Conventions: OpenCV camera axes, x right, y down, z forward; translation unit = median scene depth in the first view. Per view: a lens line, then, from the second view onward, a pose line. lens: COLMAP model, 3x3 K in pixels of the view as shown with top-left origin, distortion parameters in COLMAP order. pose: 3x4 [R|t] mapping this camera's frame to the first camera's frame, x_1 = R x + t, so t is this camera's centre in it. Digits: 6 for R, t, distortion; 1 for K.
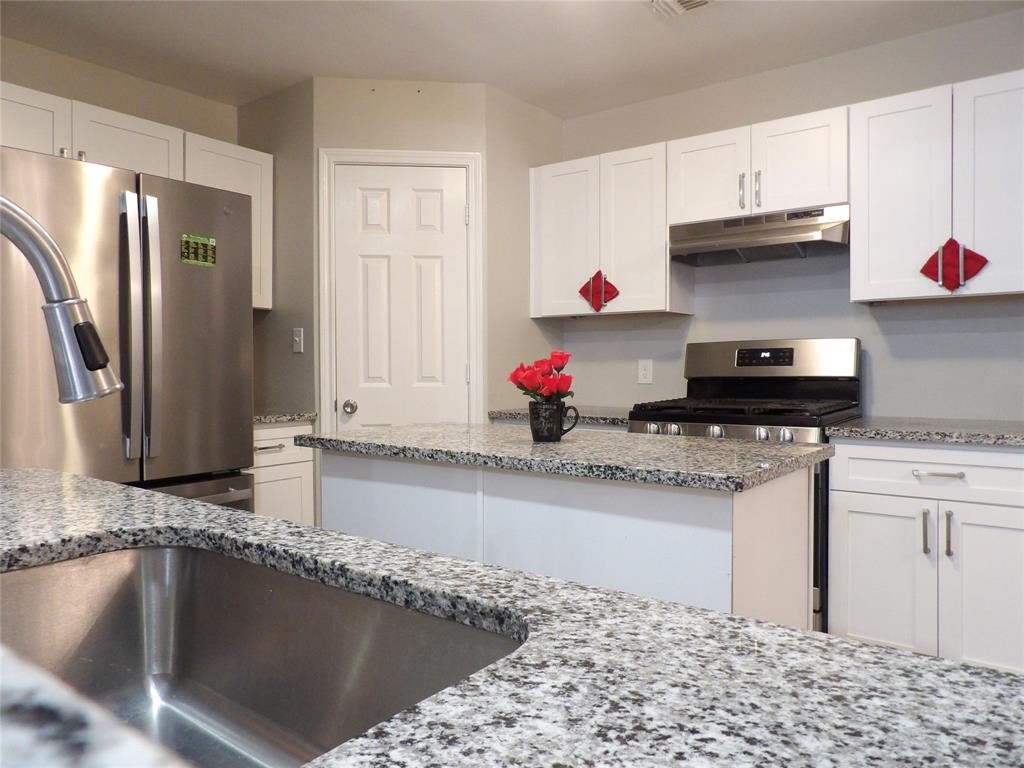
lens RADIAL K [[745.5, 0, 510.7], [0, 745.5, 385.8], [0, 0, 1]] dist [0.004802, 0.001991]
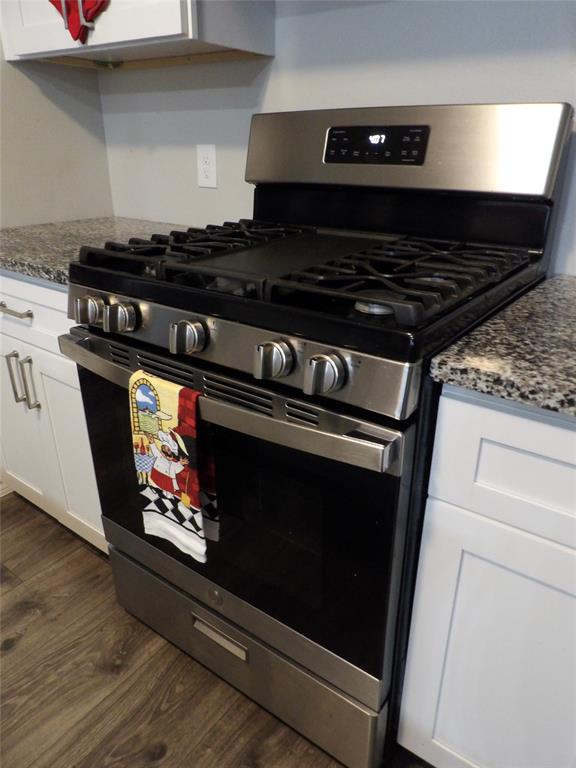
lens RADIAL K [[559.1, 0, 293.5], [0, 559.1, 381.9], [0, 0, 1]] dist [0.004802, 0.001991]
pose [[0.999777, 0.008413, 0.019389, 0.283310], [-0.014900, 0.931189, 0.364231, -0.026588], [-0.014990, -0.364439, 0.931107, 0.602579]]
